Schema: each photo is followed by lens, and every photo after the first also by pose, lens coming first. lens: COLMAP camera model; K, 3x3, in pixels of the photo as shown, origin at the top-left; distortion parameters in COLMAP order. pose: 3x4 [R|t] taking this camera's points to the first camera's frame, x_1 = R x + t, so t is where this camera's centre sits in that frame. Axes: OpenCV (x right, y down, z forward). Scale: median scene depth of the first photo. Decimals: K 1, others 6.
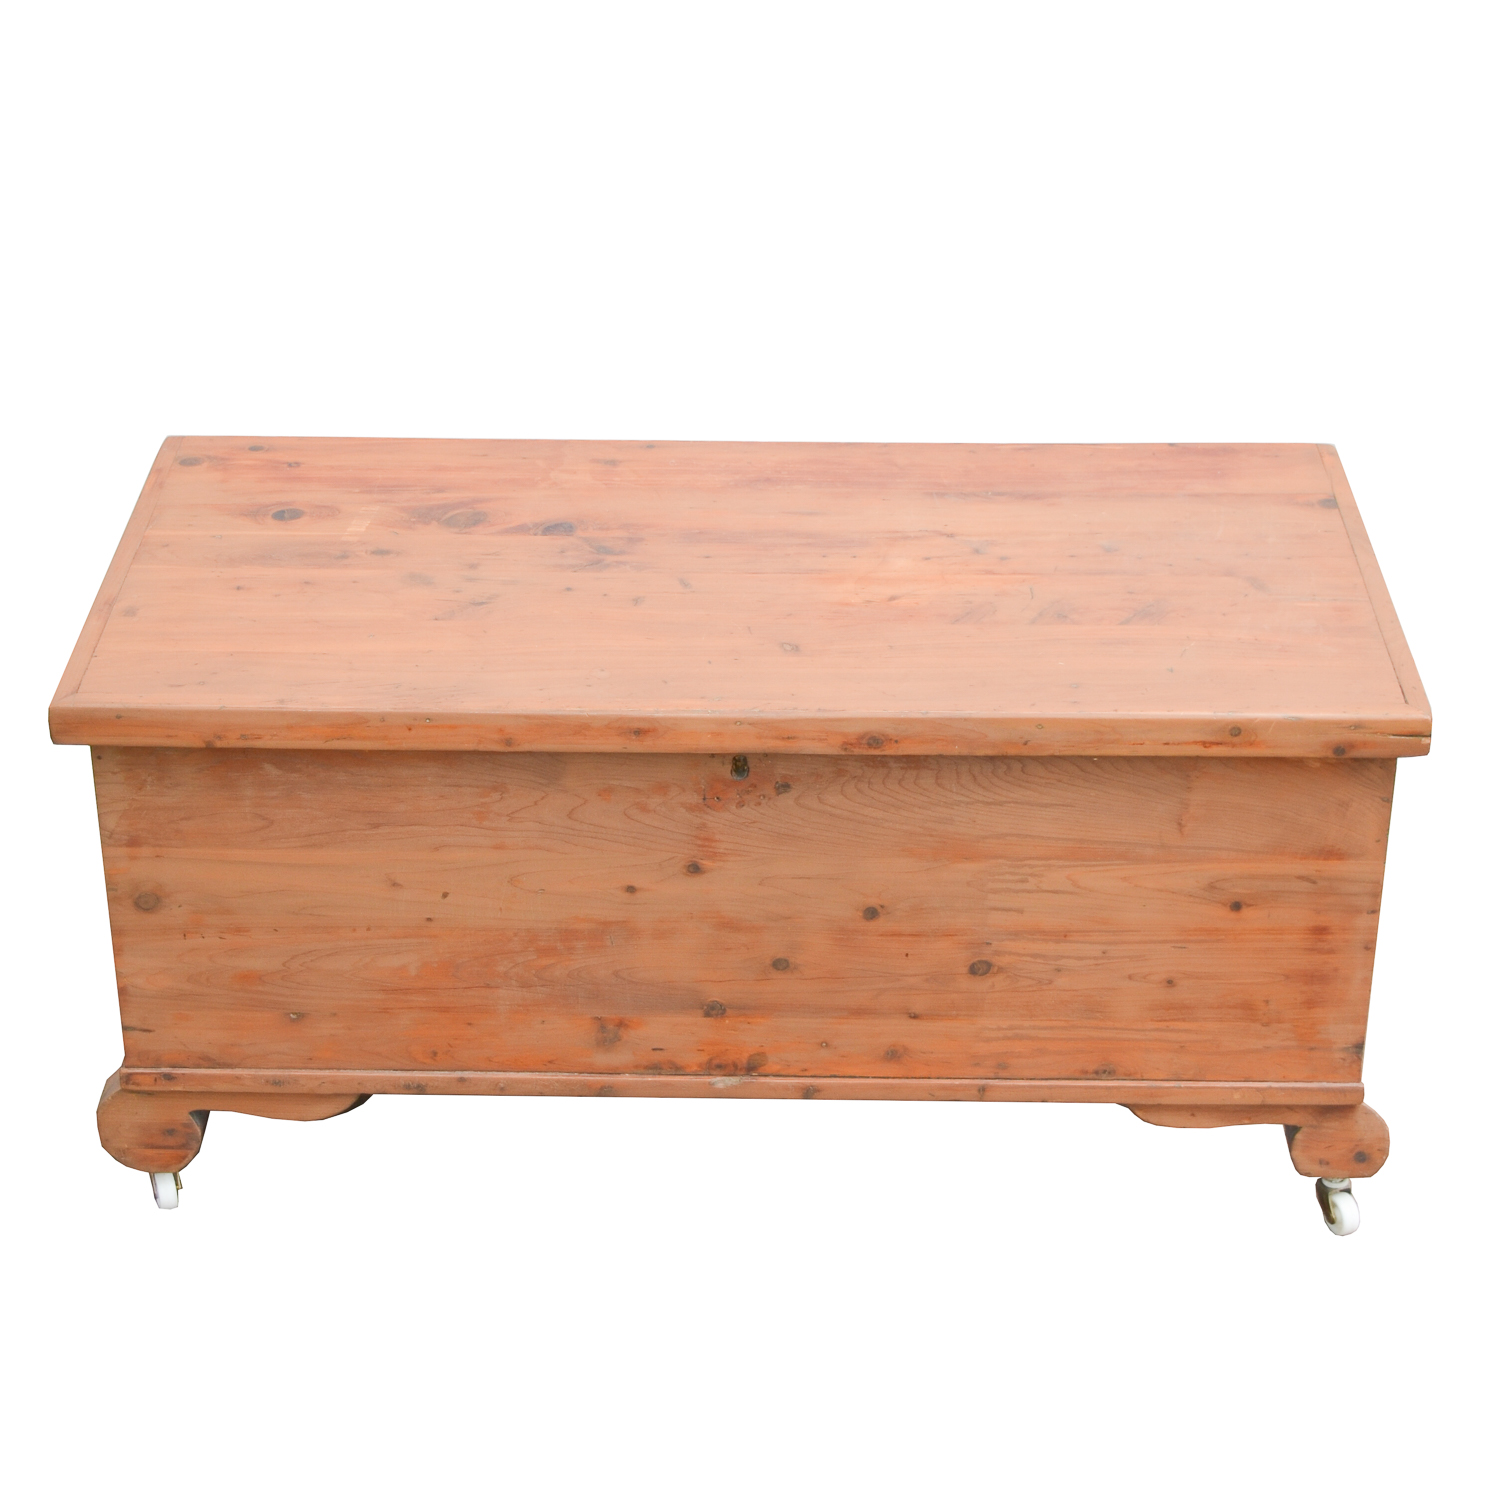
lens RADIAL K [[3304.3, 0, 738.3], [0, 3304.3, 748.8], [0, 0, 1]] dist [-0.039493, 0.000000]
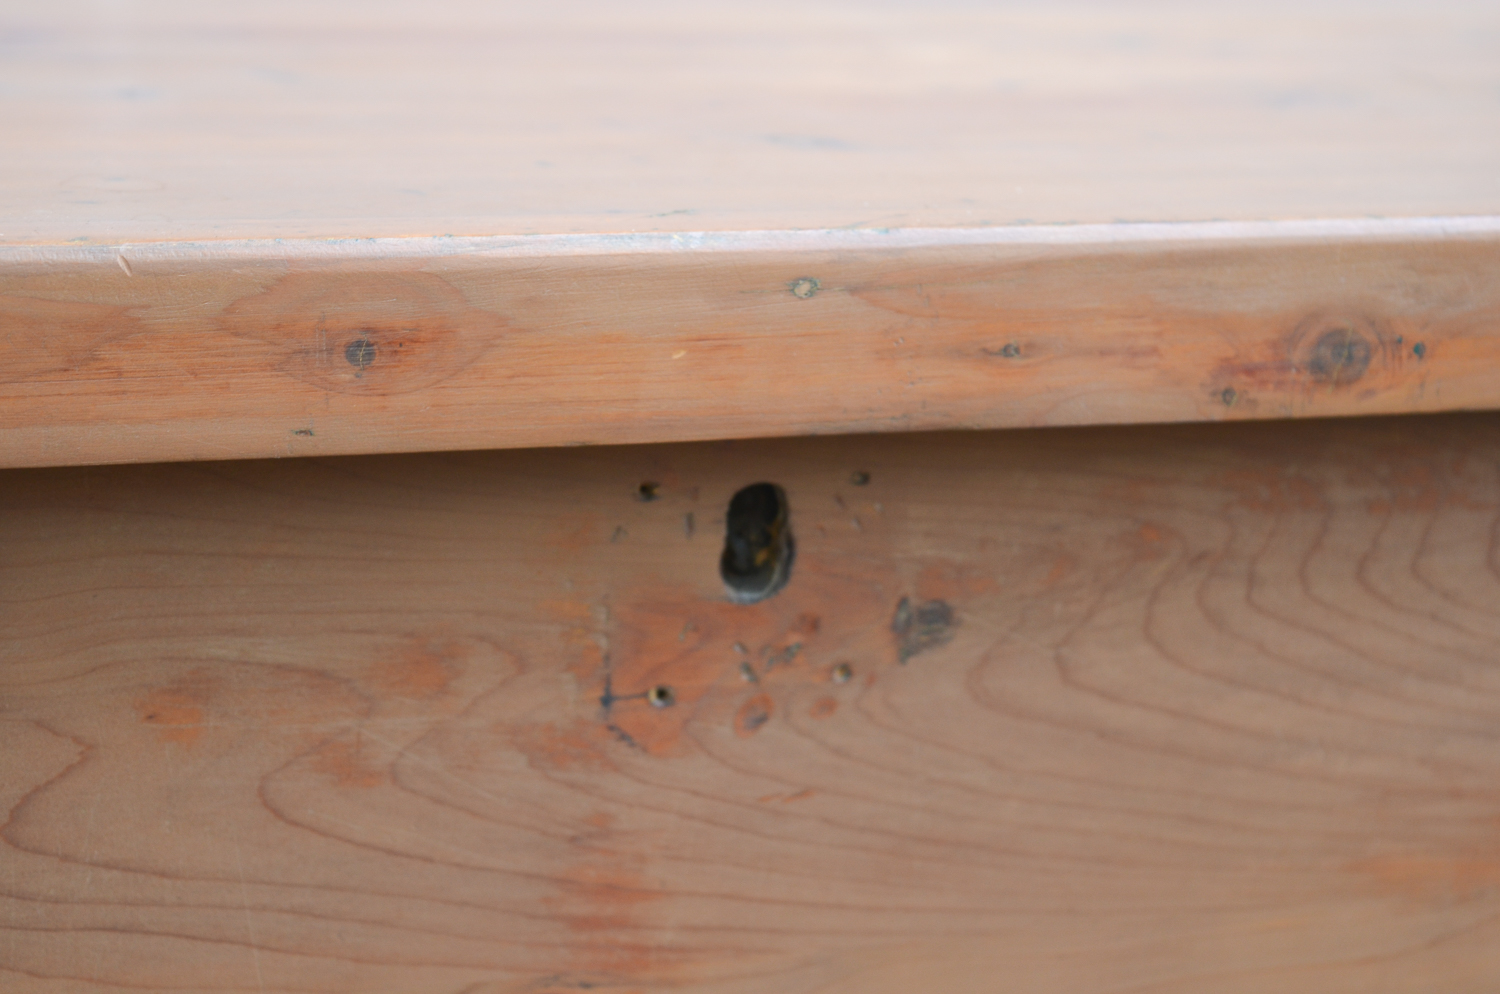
lens RADIAL K [[3300.0, 0, 749.5], [0, 3300.0, 498.1], [0, 0, 1]] dist [0.067124, 0.000000]
pose [[0.940126, -0.045973, 0.337714, -0.078339], [0.131663, 0.962930, -0.235439, 0.057312], [-0.314371, 0.265807, 0.911328, 0.779528]]
